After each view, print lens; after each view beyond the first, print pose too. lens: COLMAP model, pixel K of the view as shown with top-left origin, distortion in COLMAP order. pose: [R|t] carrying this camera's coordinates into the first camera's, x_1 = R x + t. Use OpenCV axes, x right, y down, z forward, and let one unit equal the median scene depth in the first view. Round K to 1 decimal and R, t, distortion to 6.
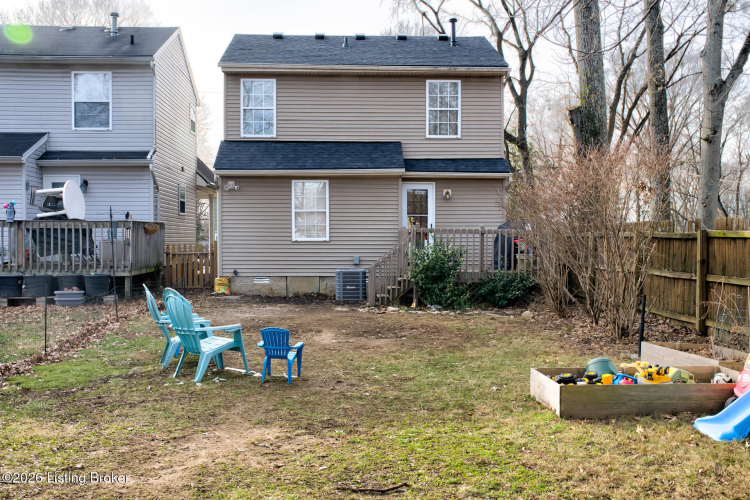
lens RADIAL K [[781.0, 0, 374.6], [0, 781.0, 250.0], [0, 0, 1]] dist [-0.009155, 0.000000]
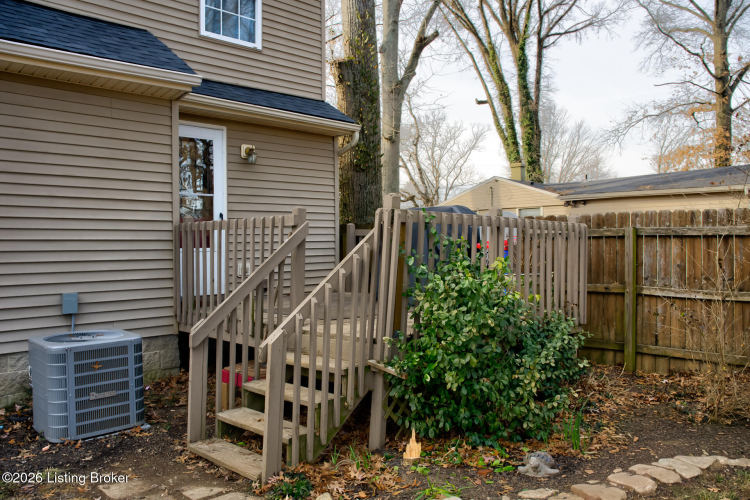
lens RADIAL K [[602.0, 0, 374.6], [0, 602.0, 246.2], [0, 0, 1]] dist [-0.036279, -0.005463]
pose [[0.764519, -0.013880, 0.644451, -0.092010], [0.023056, 0.999717, -0.005819, -0.008866], [-0.644188, 0.019307, 0.764623, 0.658829]]
